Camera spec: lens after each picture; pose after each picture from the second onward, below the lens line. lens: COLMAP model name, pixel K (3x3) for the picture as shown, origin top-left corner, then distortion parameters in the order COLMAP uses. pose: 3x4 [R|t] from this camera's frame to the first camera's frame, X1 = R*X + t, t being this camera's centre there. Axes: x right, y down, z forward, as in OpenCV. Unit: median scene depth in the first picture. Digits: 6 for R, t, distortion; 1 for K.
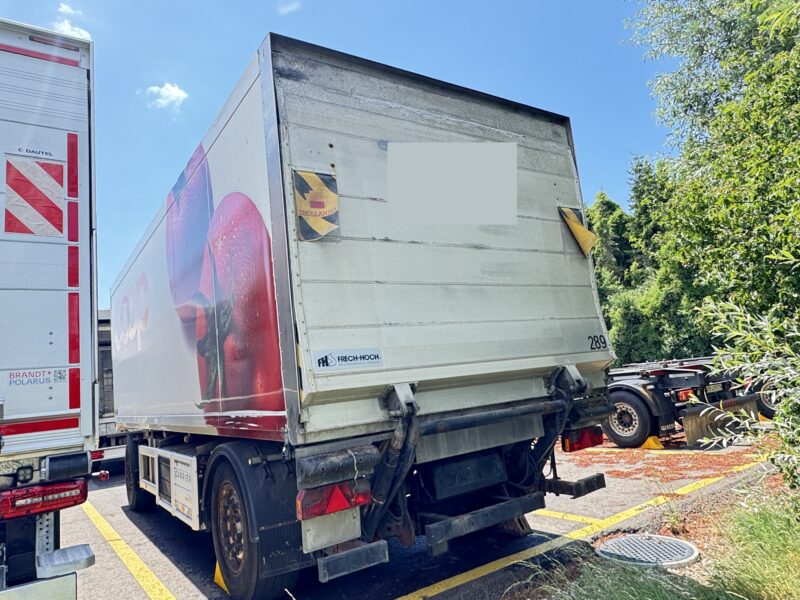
lens RADIAL K [[533.8, 0, 400.0], [0, 533.8, 300.0], [0, 0, 1]] dist [-0.005141, -0.000131]
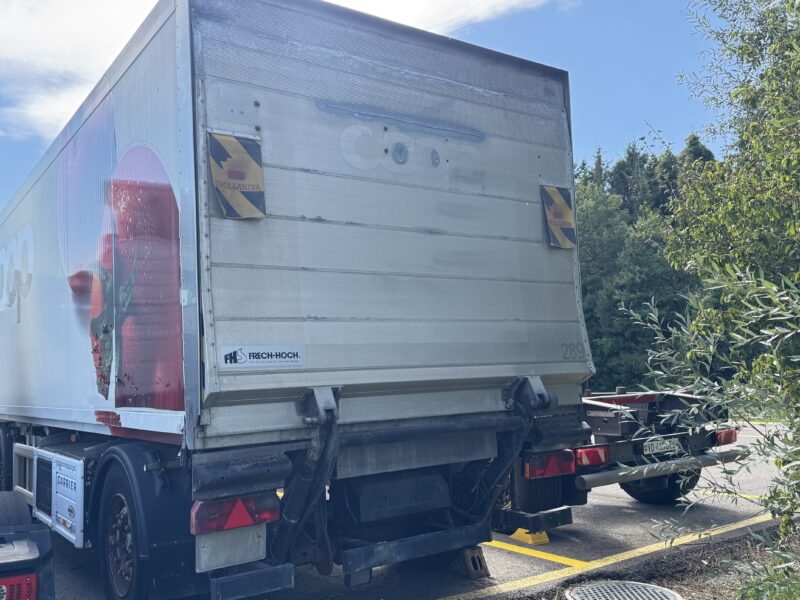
lens RADIAL K [[741.9, 0, 410.0], [0, 741.9, 301.8], [0, 0, 1]] dist [0.180635, -0.369361]
pose [[0.997826, 0.062991, 0.019373, 0.108720], [-0.063906, 0.996654, 0.050961, -0.052512], [-0.016098, -0.052088, 0.998513, -0.212904]]
